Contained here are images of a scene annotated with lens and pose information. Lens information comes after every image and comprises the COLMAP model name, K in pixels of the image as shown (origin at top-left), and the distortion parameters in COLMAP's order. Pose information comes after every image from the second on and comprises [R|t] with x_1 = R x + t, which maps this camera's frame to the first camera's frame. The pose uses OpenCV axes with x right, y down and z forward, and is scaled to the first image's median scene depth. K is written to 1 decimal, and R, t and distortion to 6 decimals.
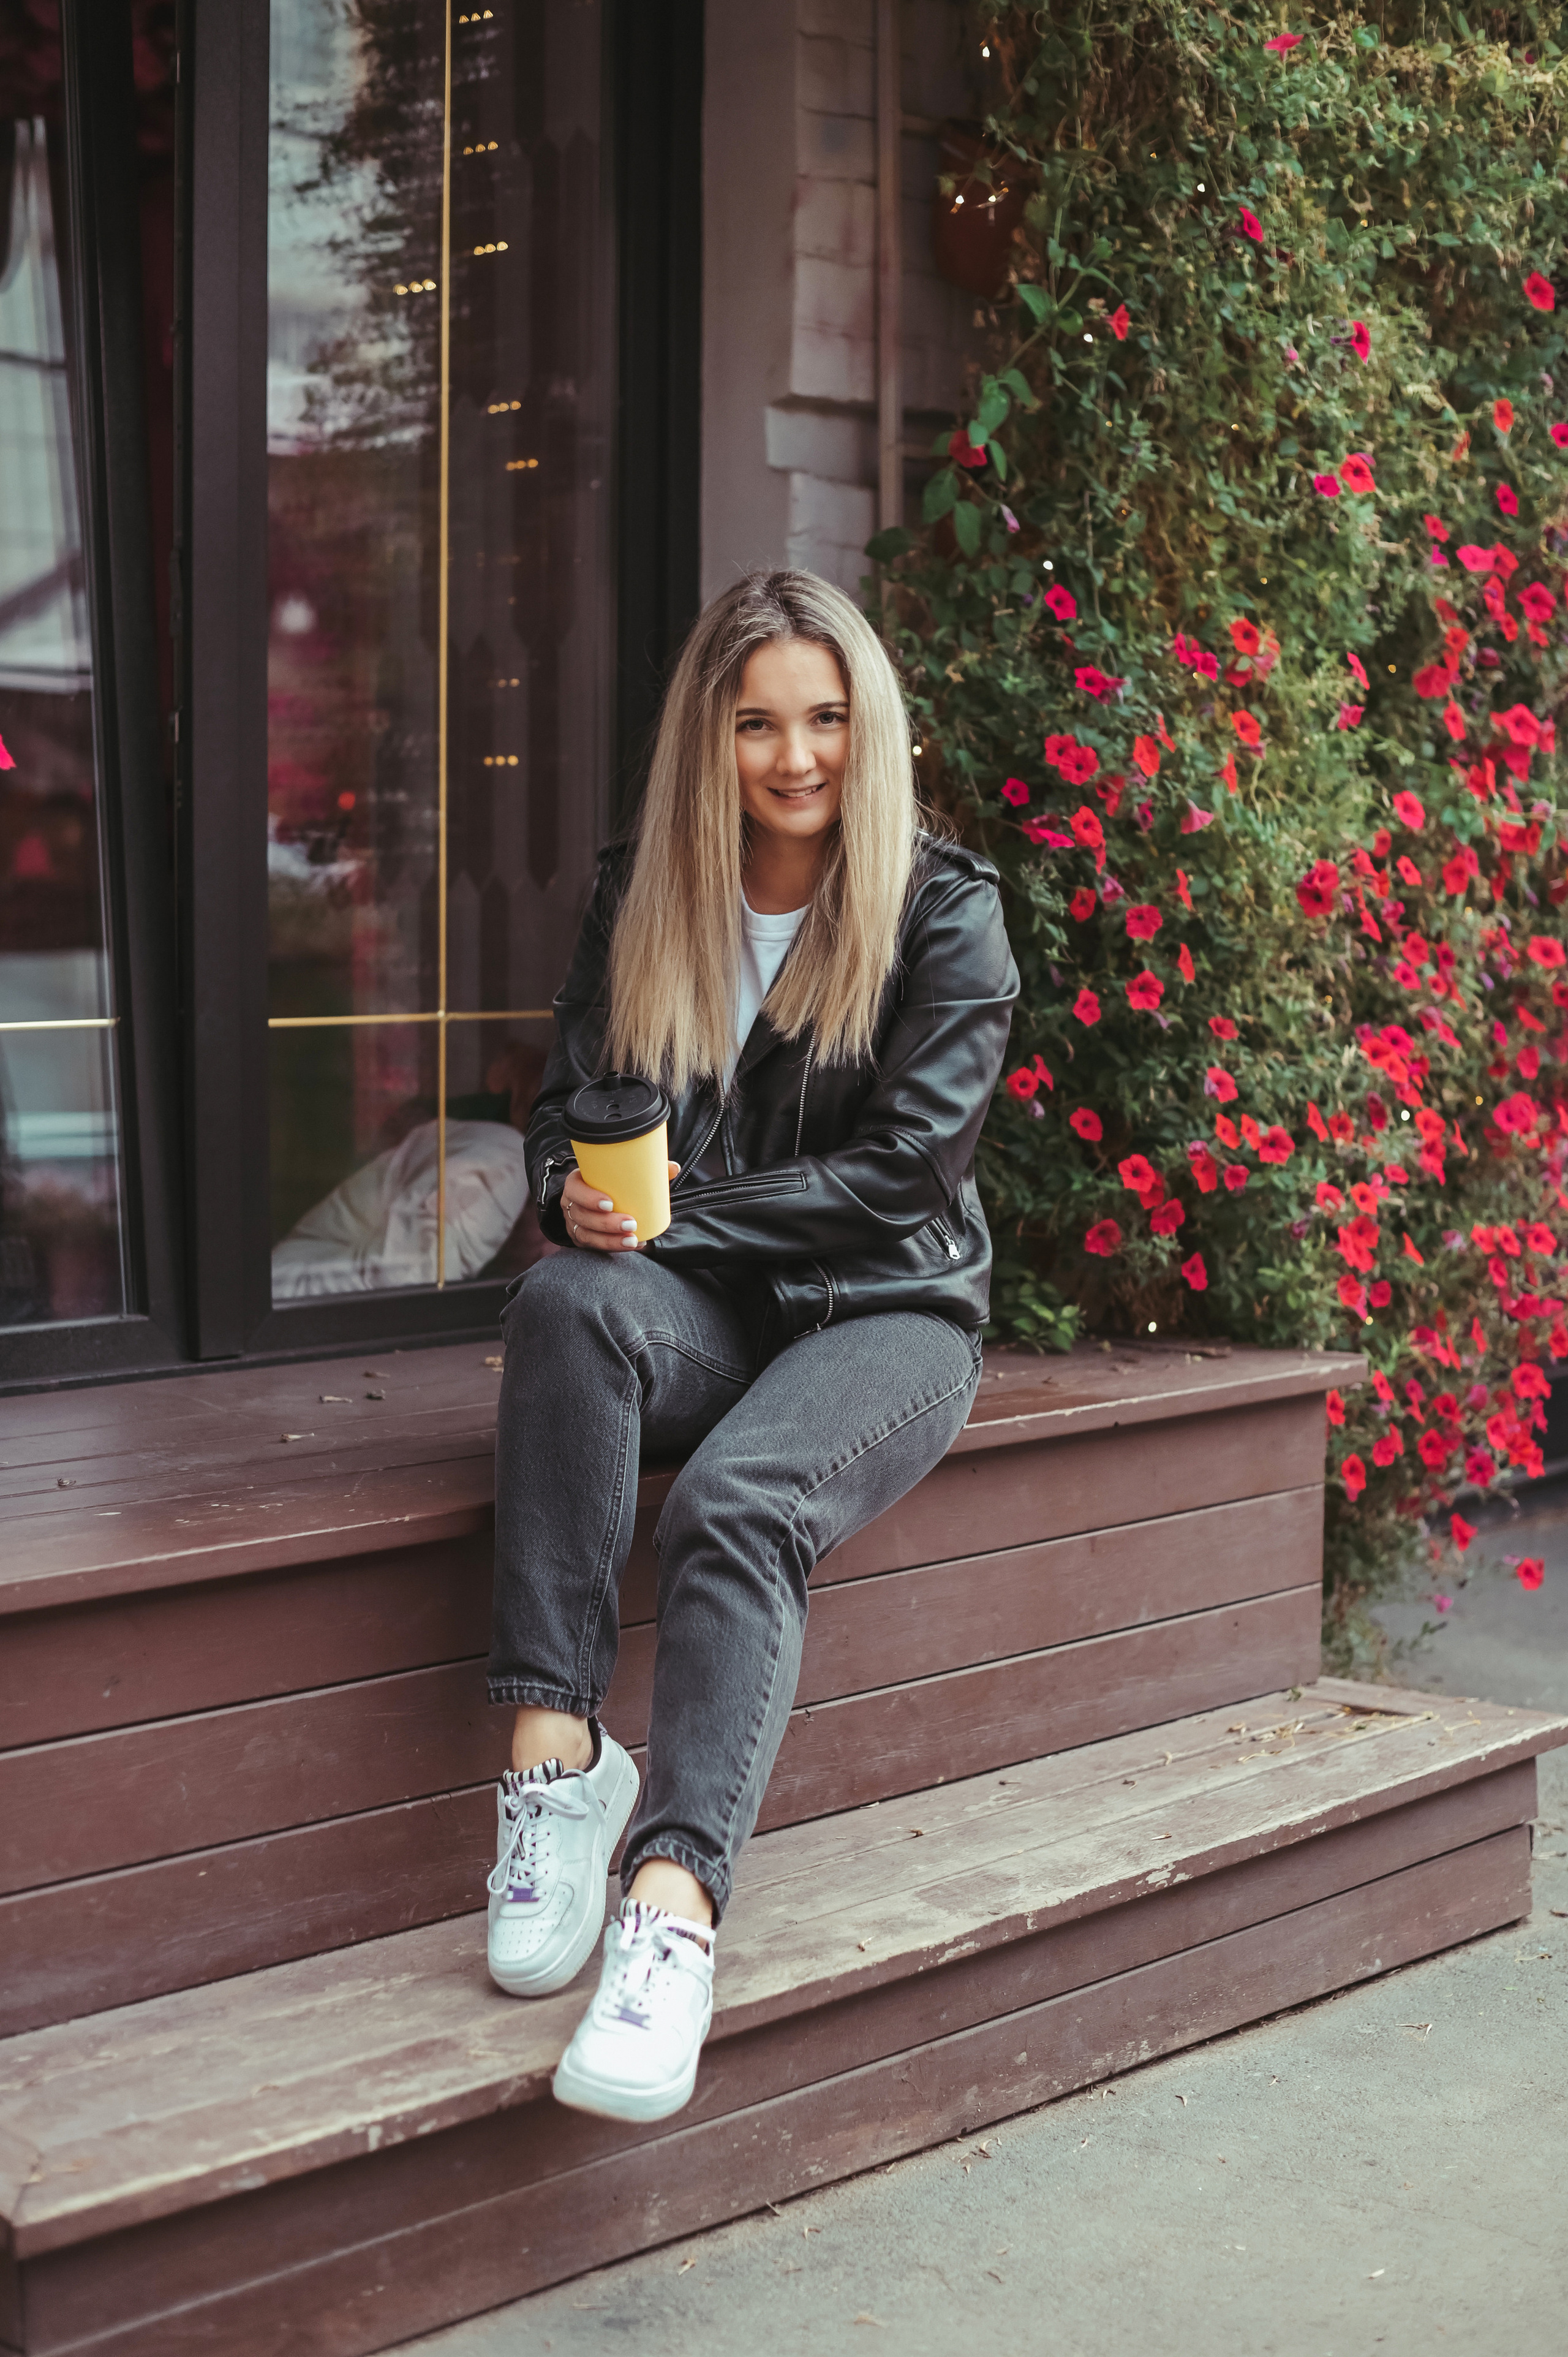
lens RADIAL K [[3515.6, 0, 784.0], [0, 3515.6, 1178.5], [0, 0, 1]] dist [-0.189802, 0.138565]
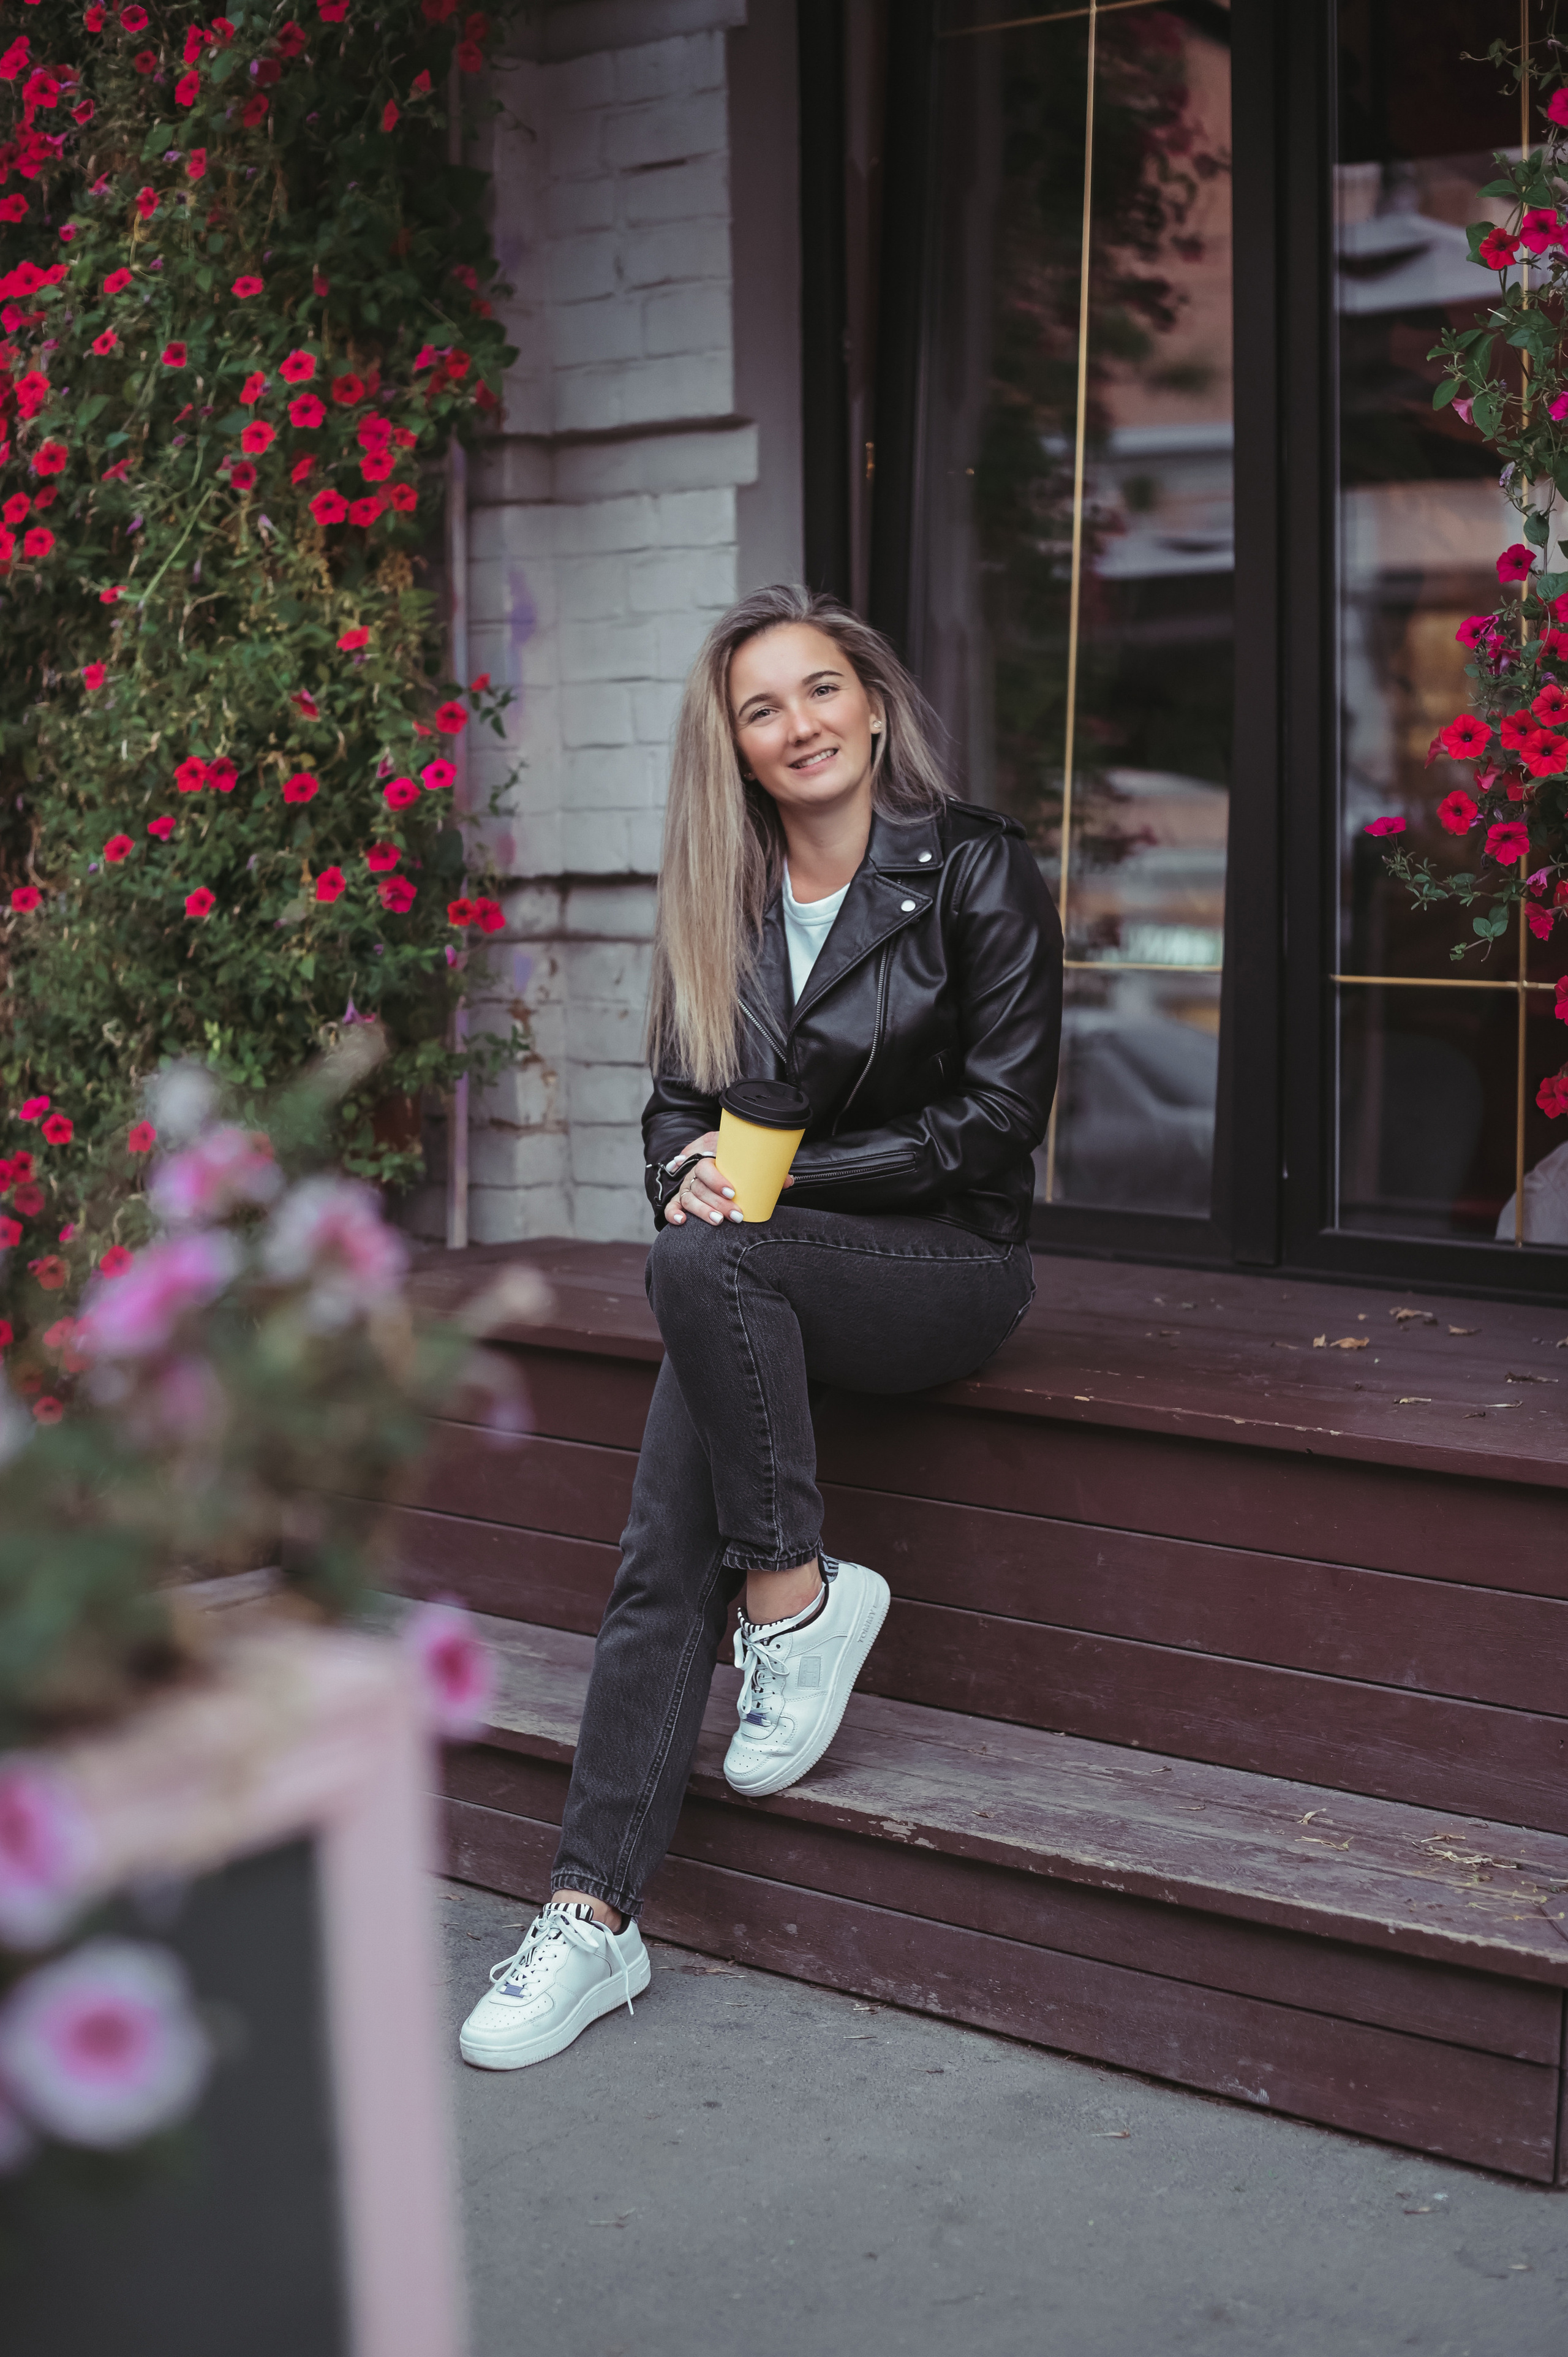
lens RADIAL K [[3515.6, 0, 784.0], [0, 3515.6, 1178.5], [0, 0, 1]] dist [-0.189802, 0.138565]
pose [[0.068614, 0.111783, -0.991361, 0.917767], [-0.077401, 0.991304, 0.106420, -0.082875], [0.994636, 0.069430, 0.076669, 0.714599]]
